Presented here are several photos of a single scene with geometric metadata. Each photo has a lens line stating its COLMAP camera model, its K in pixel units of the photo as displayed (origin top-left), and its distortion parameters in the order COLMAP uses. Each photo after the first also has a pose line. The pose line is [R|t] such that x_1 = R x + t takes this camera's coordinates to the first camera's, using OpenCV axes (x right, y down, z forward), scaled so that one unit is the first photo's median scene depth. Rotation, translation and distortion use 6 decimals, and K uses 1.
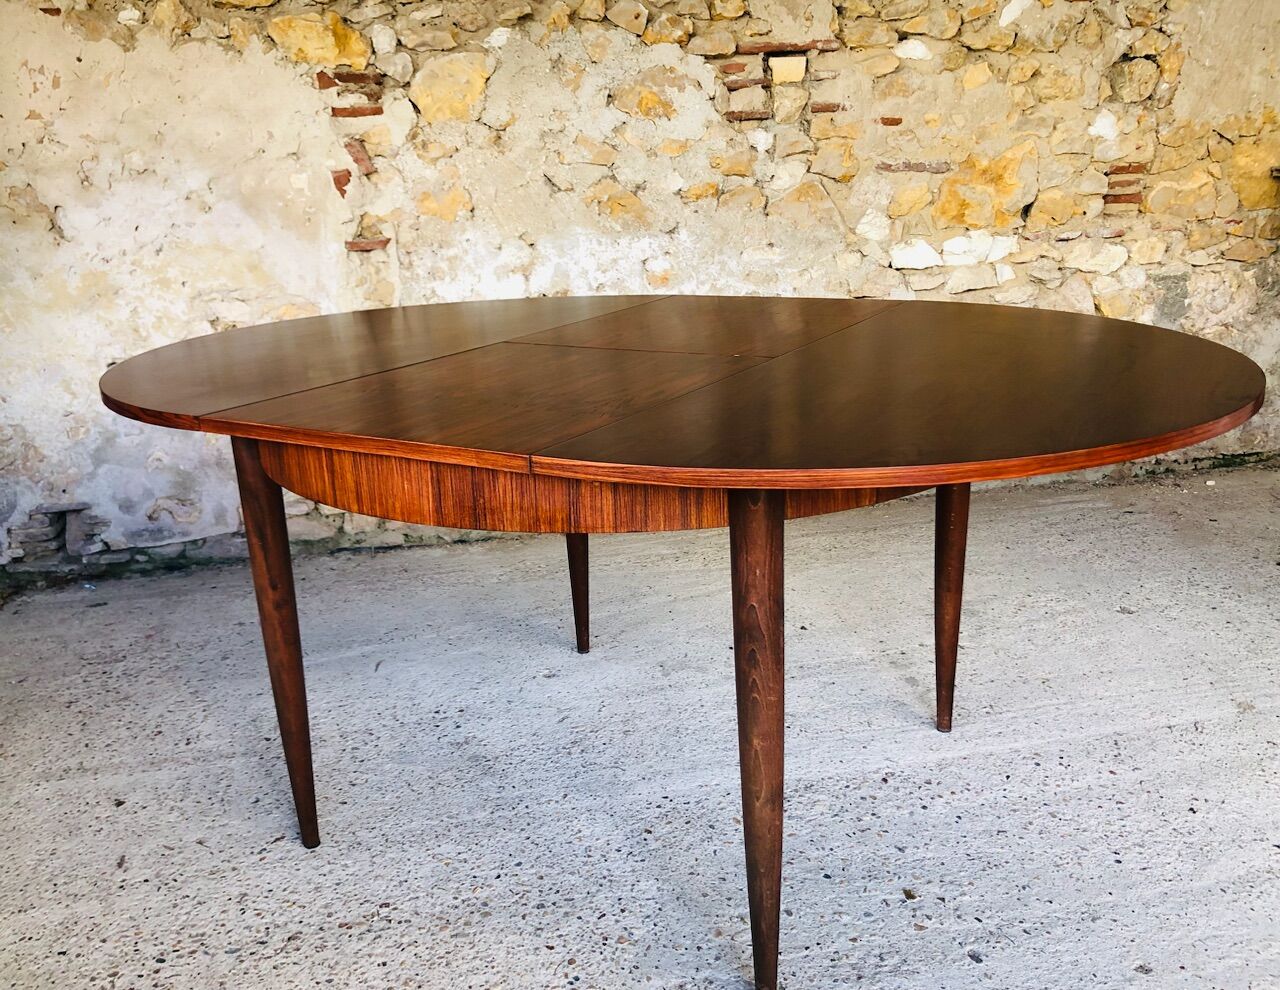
lens RADIAL K [[948.1, 0, 617.7], [0, 948.1, 557.9], [0, 0, 1]] dist [0.018855, -0.016261]
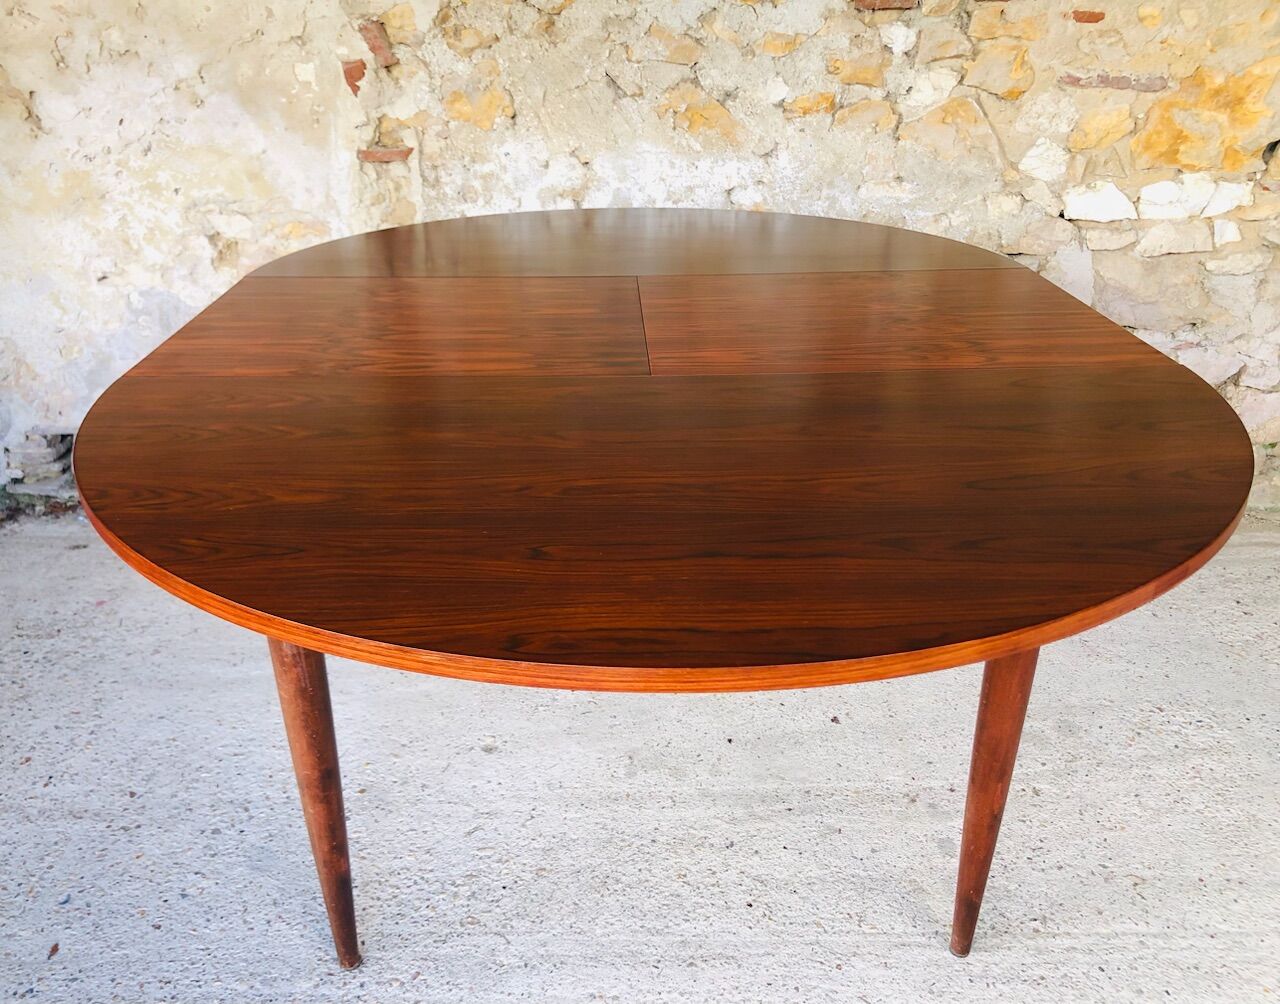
lens RADIAL K [[960.2, 0, 633.5], [0, 960.2, 537.7], [0, 0, 1]] dist [-0.011395, 0.025458]
pose [[0.979866, 0.122605, -0.157579, 0.115857], [-0.103734, 0.986985, 0.122881, -0.124706], [0.170594, -0.104061, 0.979831, 0.187342]]
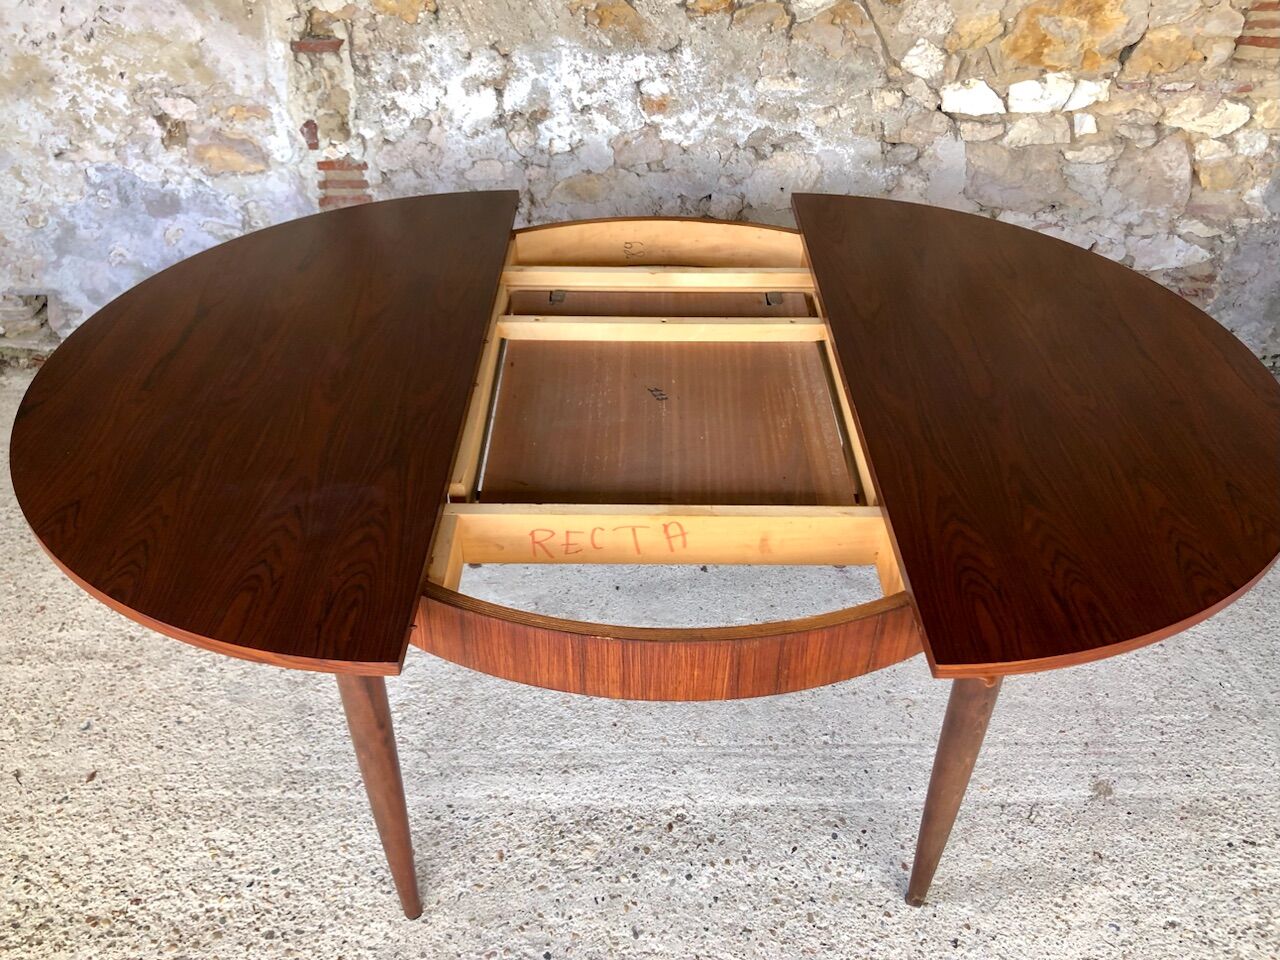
lens RADIAL K [[919.7, 0, 647.1], [0, 919.7, 473.0], [0, 0, 1]] dist [-0.003031, 0.016287]
pose [[0.984006, 0.148198, -0.098843, 0.178550], [-0.113325, 0.948899, 0.294531, -0.234814], [0.137441, -0.278618, 0.950517, 0.116914]]
